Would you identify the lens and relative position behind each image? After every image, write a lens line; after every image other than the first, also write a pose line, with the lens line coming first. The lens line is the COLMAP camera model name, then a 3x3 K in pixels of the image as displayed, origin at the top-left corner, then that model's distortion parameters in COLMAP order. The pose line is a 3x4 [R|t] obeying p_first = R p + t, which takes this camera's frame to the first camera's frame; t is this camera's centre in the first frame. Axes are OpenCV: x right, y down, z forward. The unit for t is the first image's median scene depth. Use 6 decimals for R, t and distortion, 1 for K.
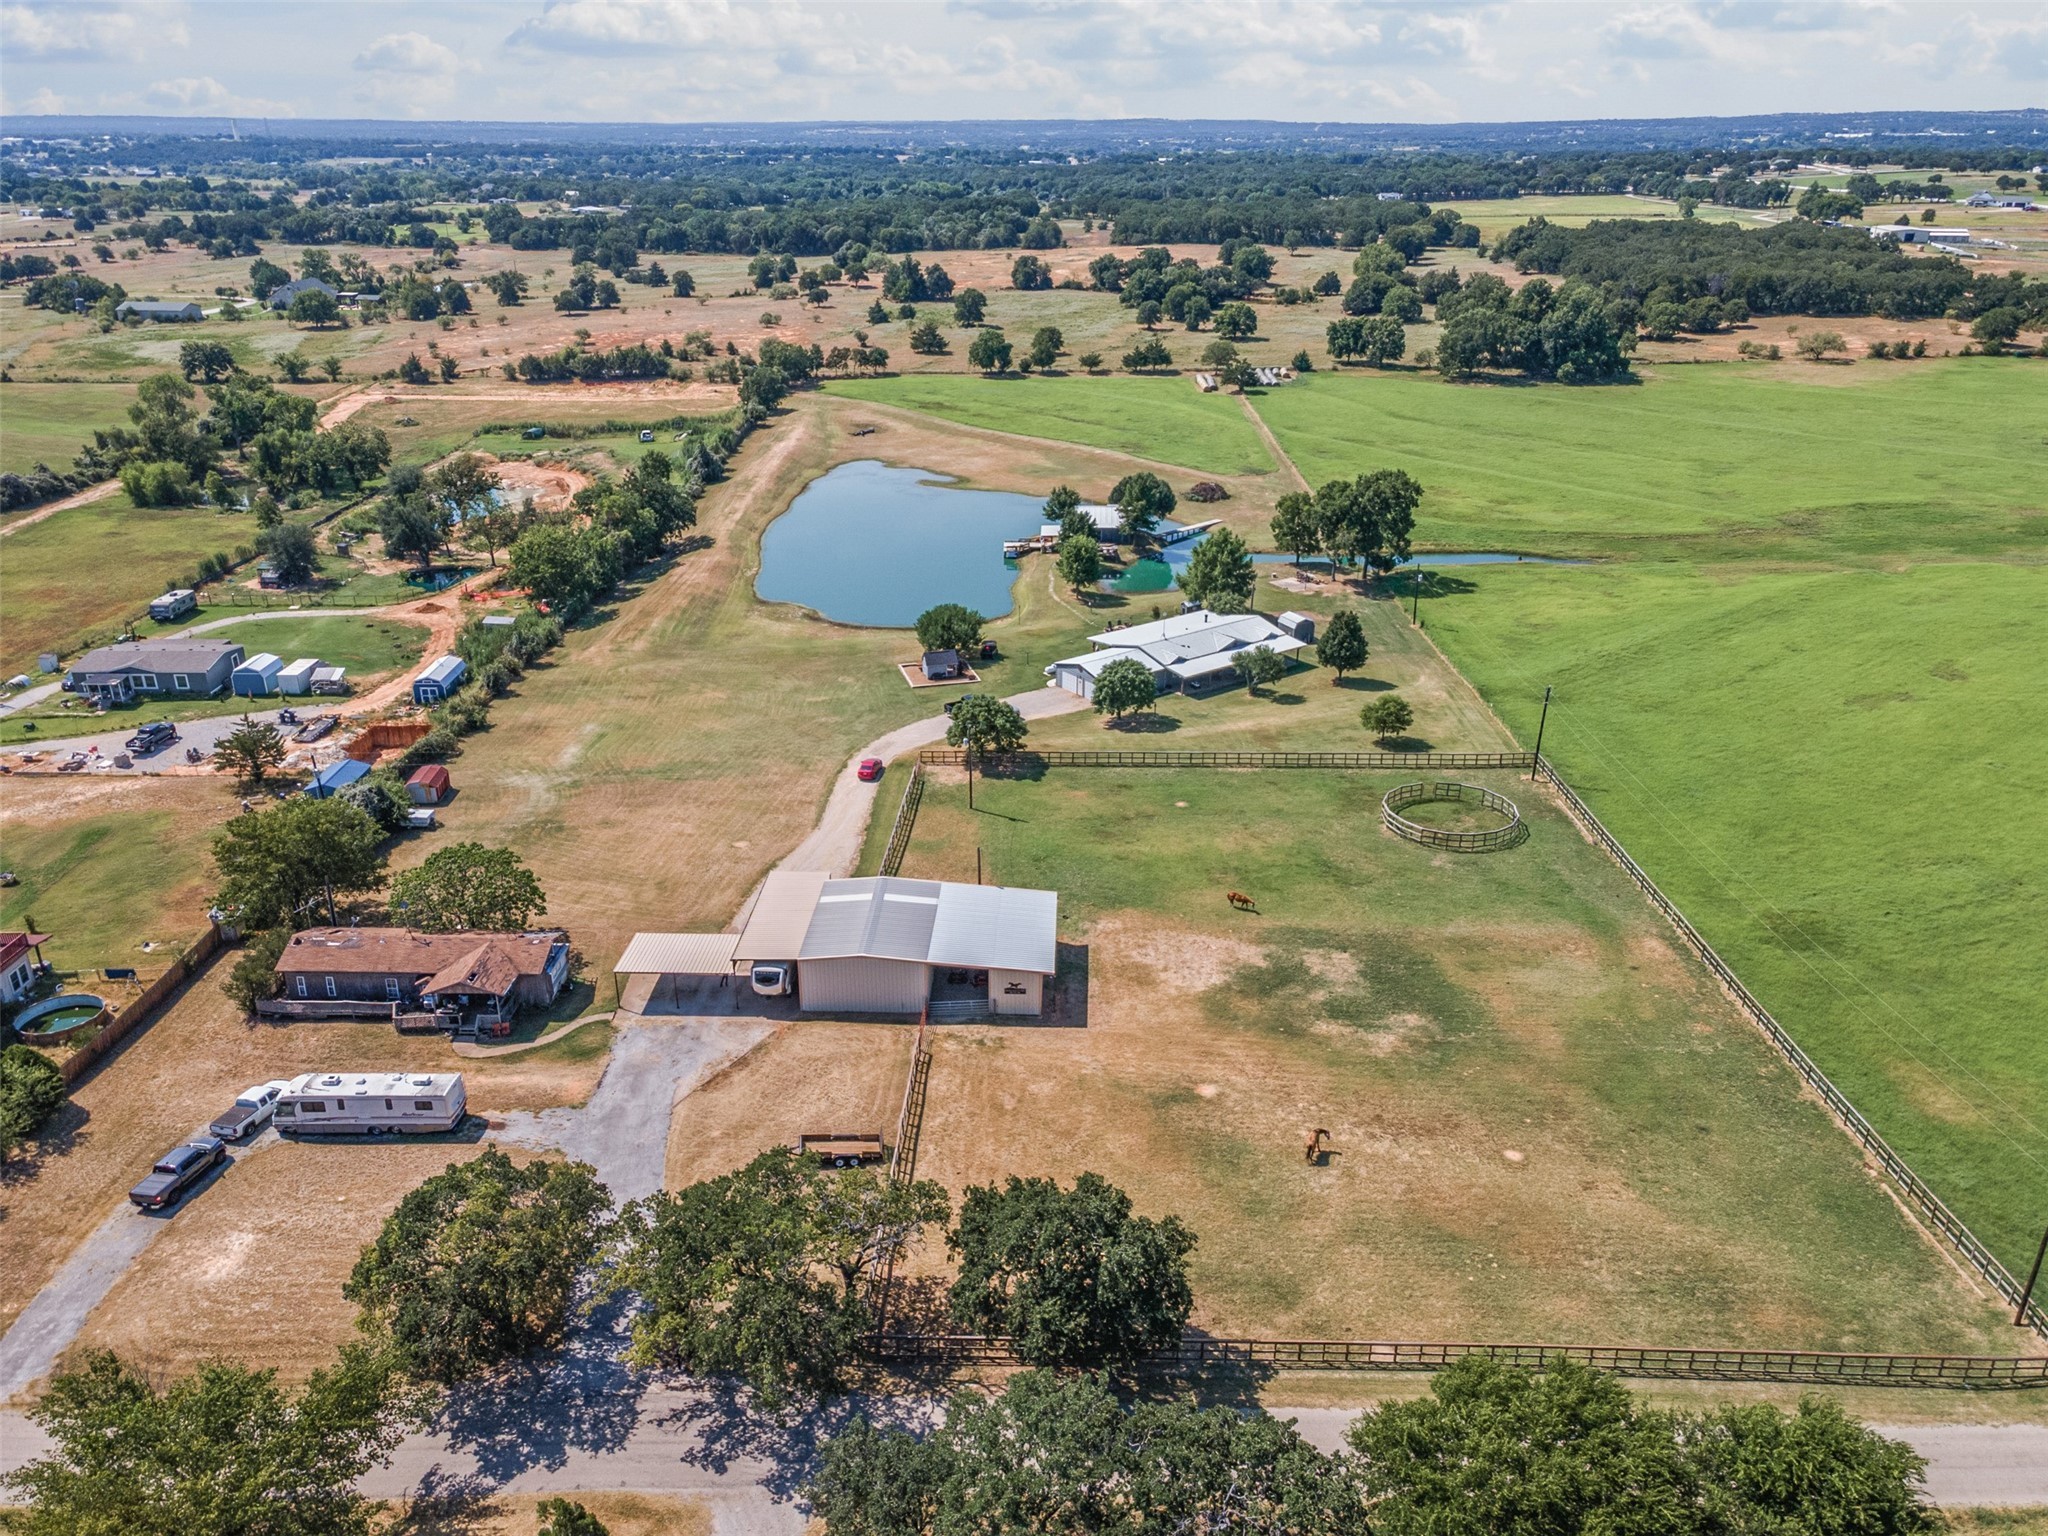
lens RADIAL K [[1501.3, 0, 1024.0], [0, 1501.3, 768.0], [0, 0, 1]] dist [0.015878, 0.043614]
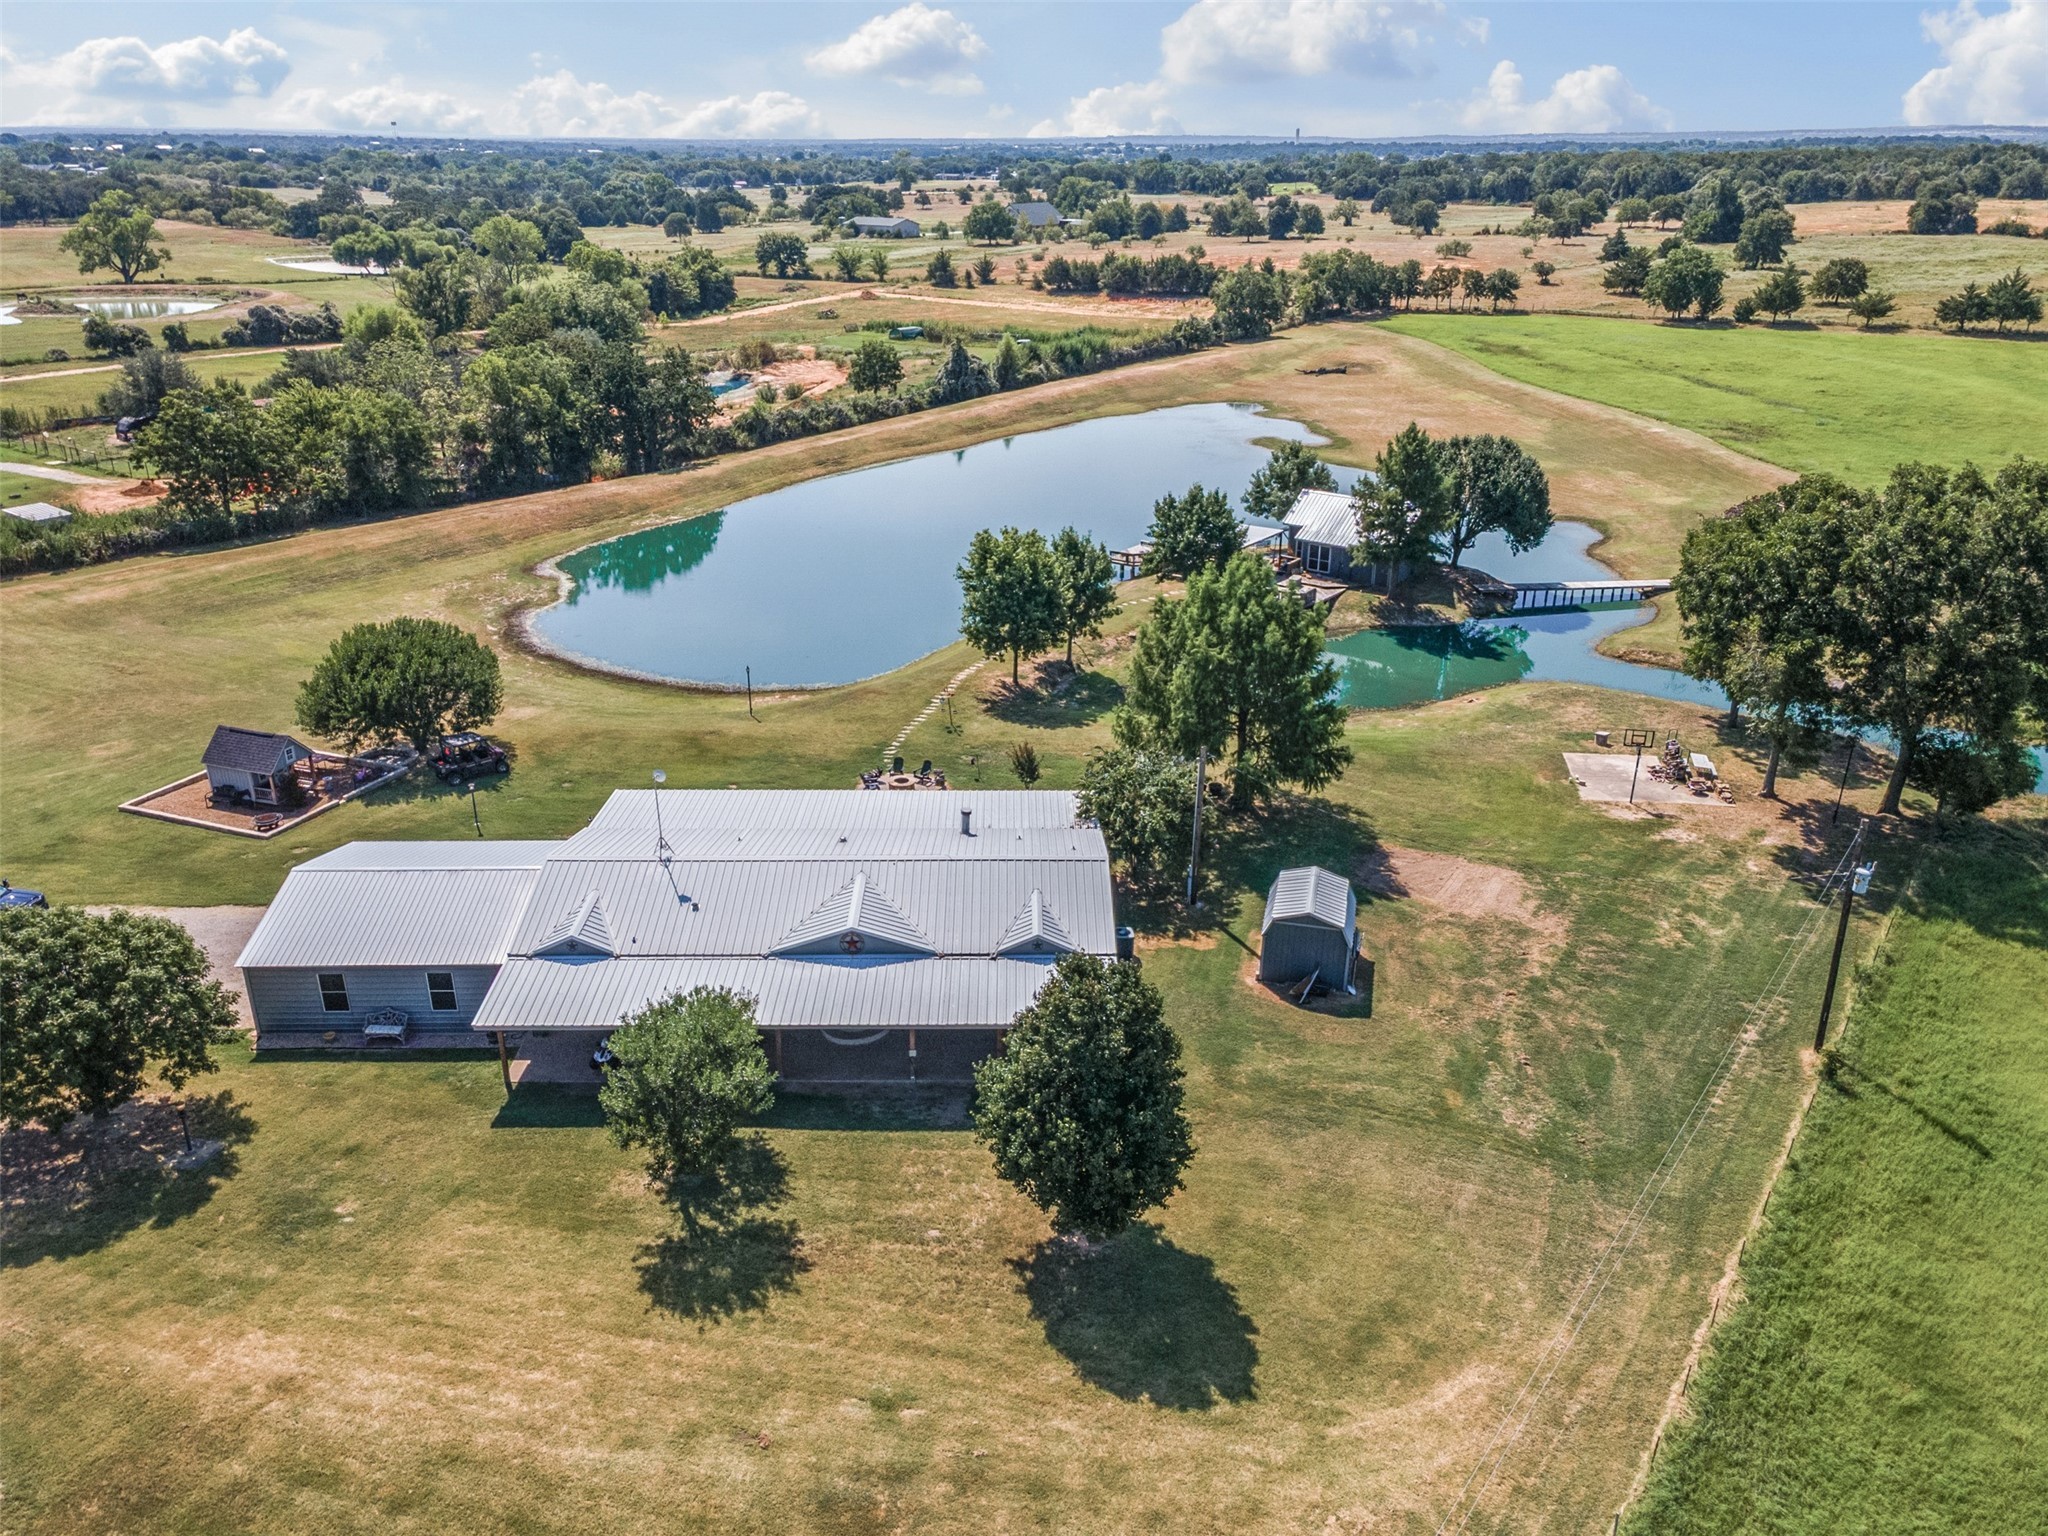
lens RADIAL K [[1501.3, 0, 1024.0], [0, 1501.3, 768.0], [0, 0, 1]] dist [0.015878, 0.043614]
pose [[0.807784, 0.231027, -0.542320, 0.123544], [-0.234919, 0.969952, 0.063285, -0.055754], [0.540645, 0.076281, 0.837785, 0.317785]]
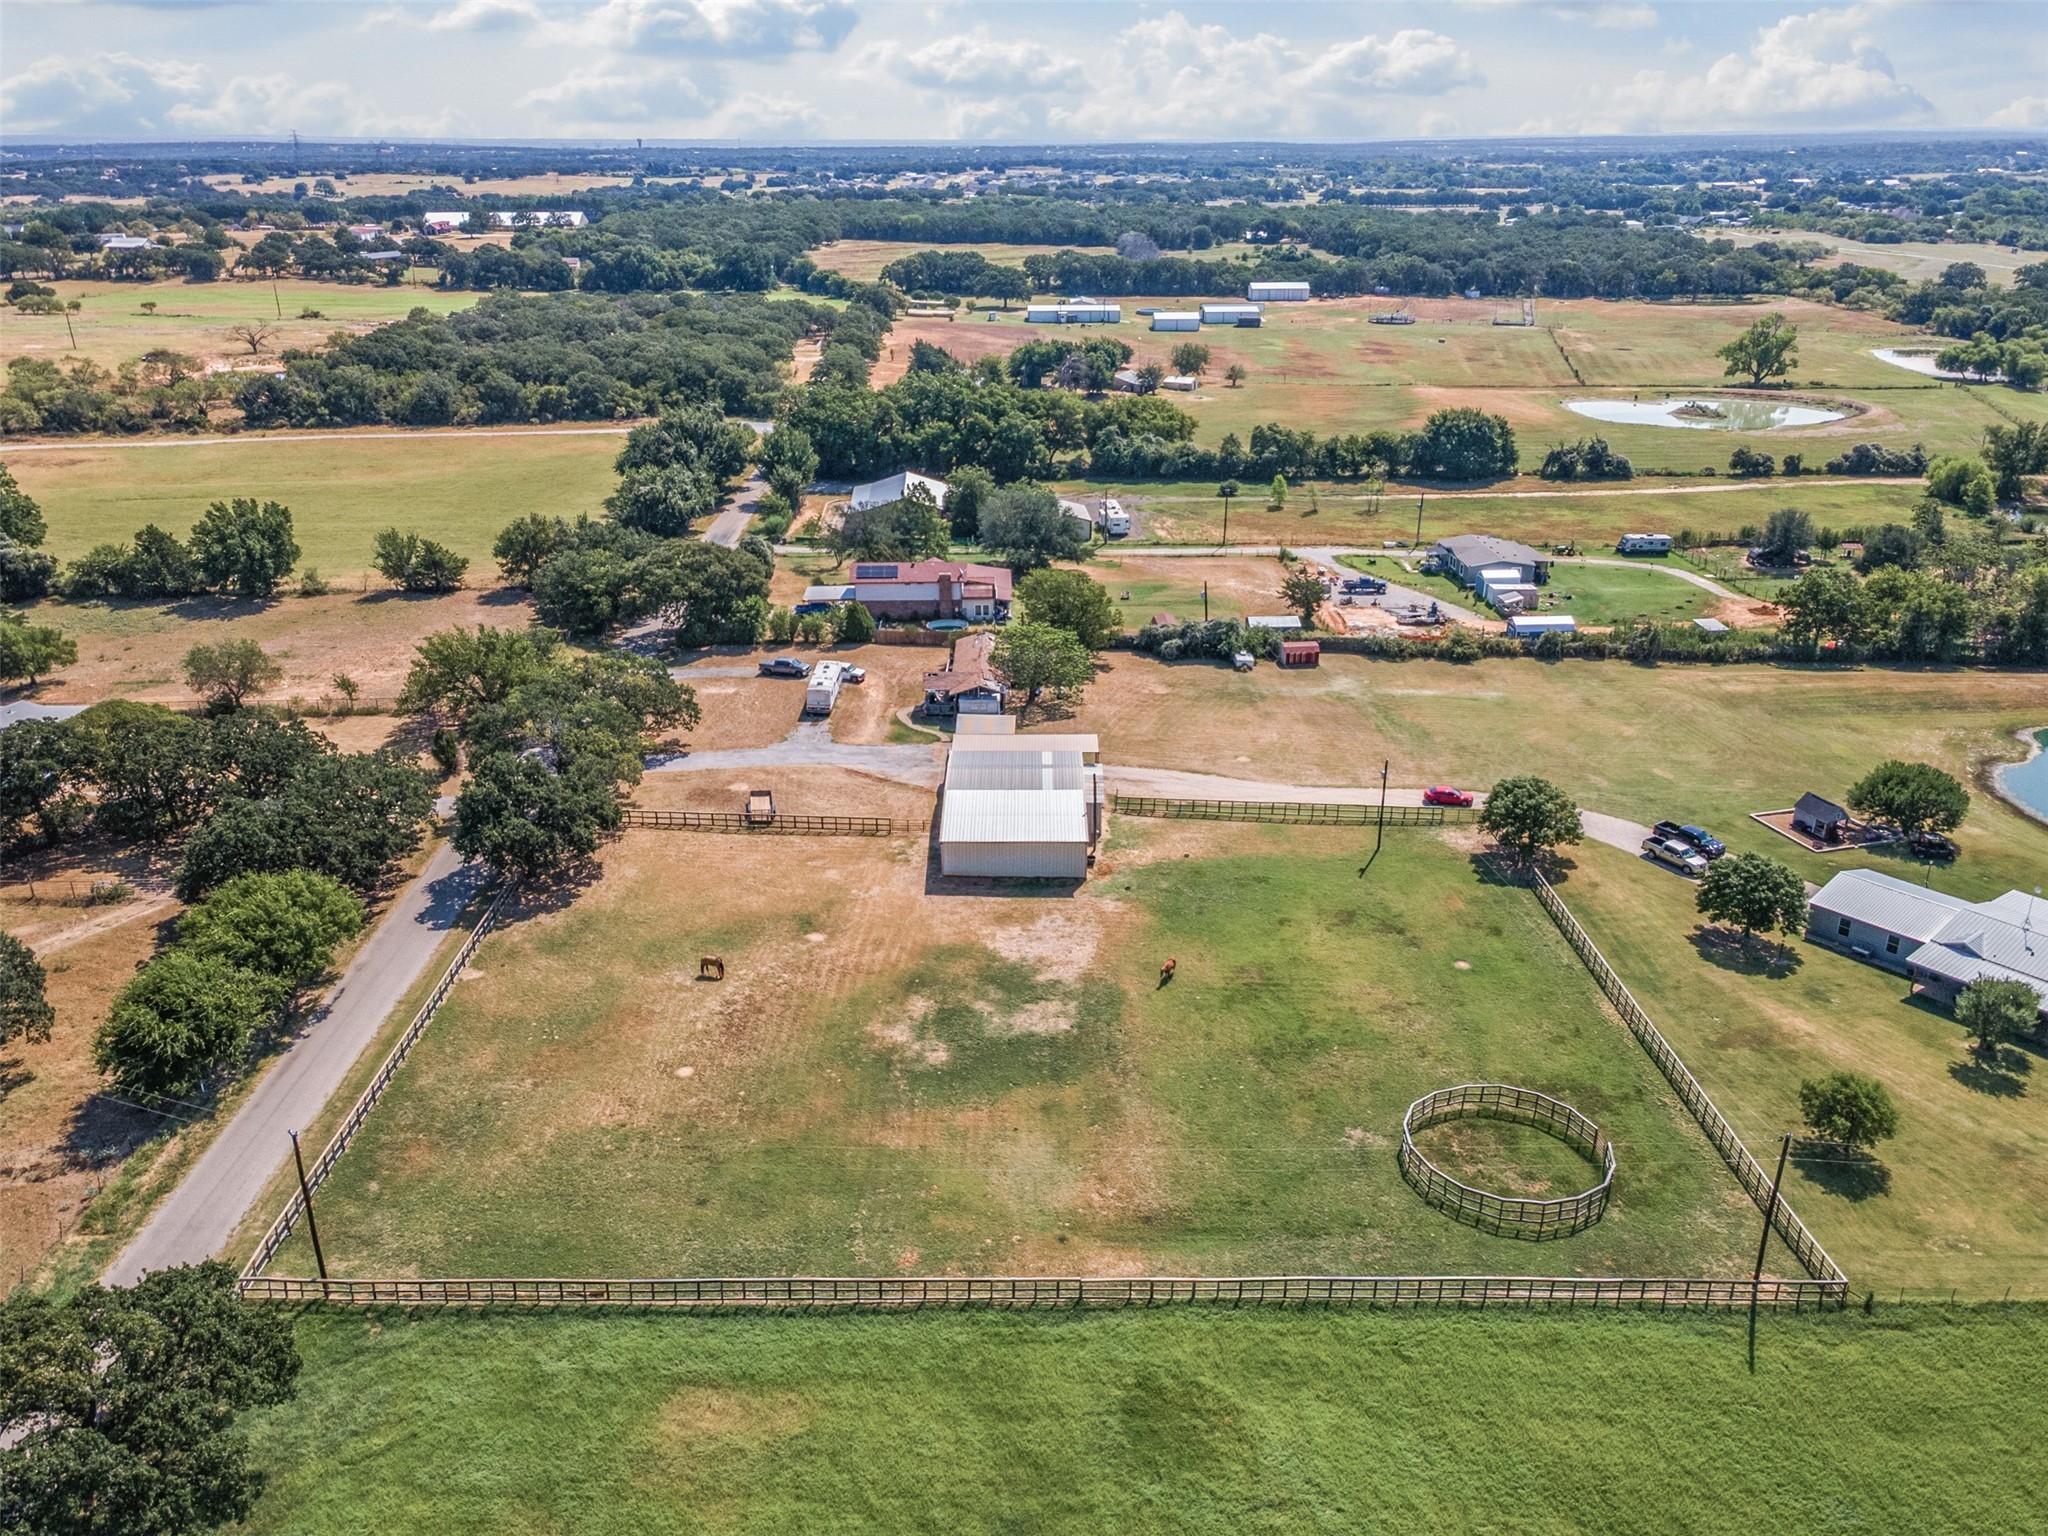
lens RADIAL K [[1537.5, 0, 1031.6], [0, 1537.5, 760.9], [0, 0, 1]] dist [0.007135, 0.074969]
pose [[0.032723, 0.374090, -0.926815, 0.260385], [-0.387062, 0.859693, 0.333332, -0.080664], [0.921473, 0.347828, 0.172928, 0.197624]]
